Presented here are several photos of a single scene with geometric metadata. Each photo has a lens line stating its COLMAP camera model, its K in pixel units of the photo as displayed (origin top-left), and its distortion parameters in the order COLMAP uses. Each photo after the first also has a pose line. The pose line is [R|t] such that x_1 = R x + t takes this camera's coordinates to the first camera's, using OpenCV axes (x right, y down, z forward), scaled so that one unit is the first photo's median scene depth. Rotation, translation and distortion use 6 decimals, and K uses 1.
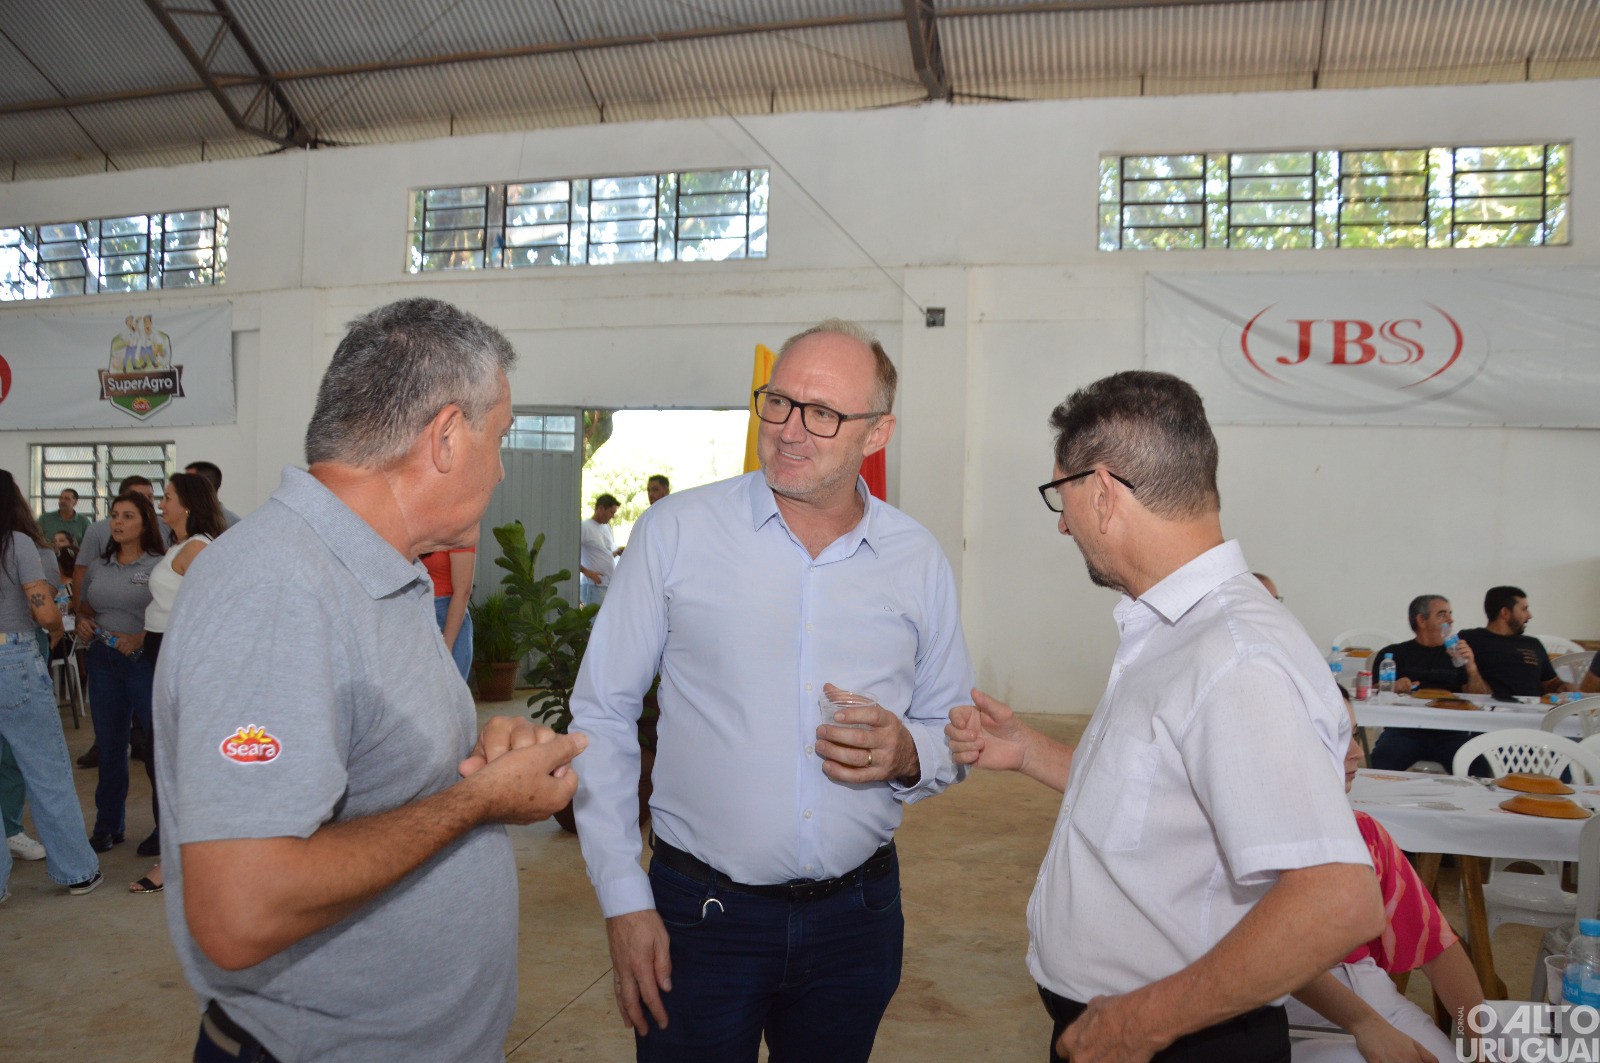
lens RADIAL K [[2366.3, 0, 800.0], [0, 2366.3, 531.5], [0, 0, 1]] dist [-0.170296, 0.017818]
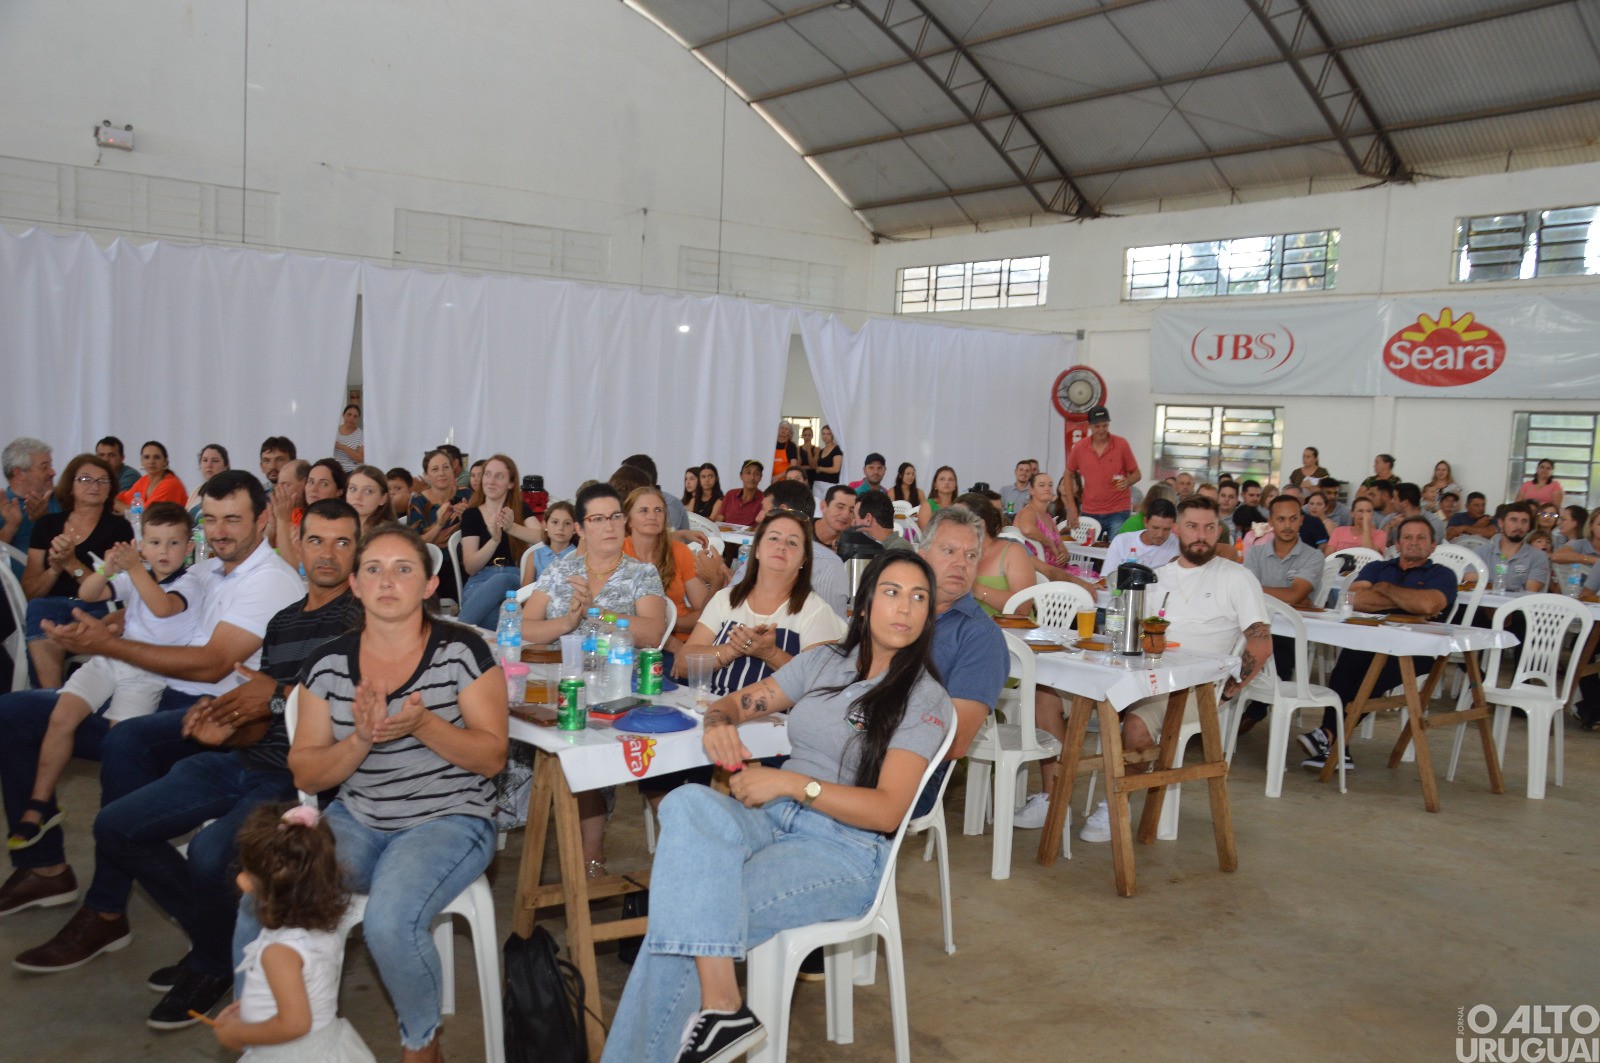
lens RADIAL K [[2366.3, 0, 800.0], [0, 2366.3, 531.5], [0, 0, 1]] dist [-0.170296, 0.017818]
pose [[0.747229, 0.045695, -0.662994, 0.718575], [-0.037548, 0.998943, 0.026530, 0.014393], [0.663505, 0.005070, 0.748155, -0.333080]]
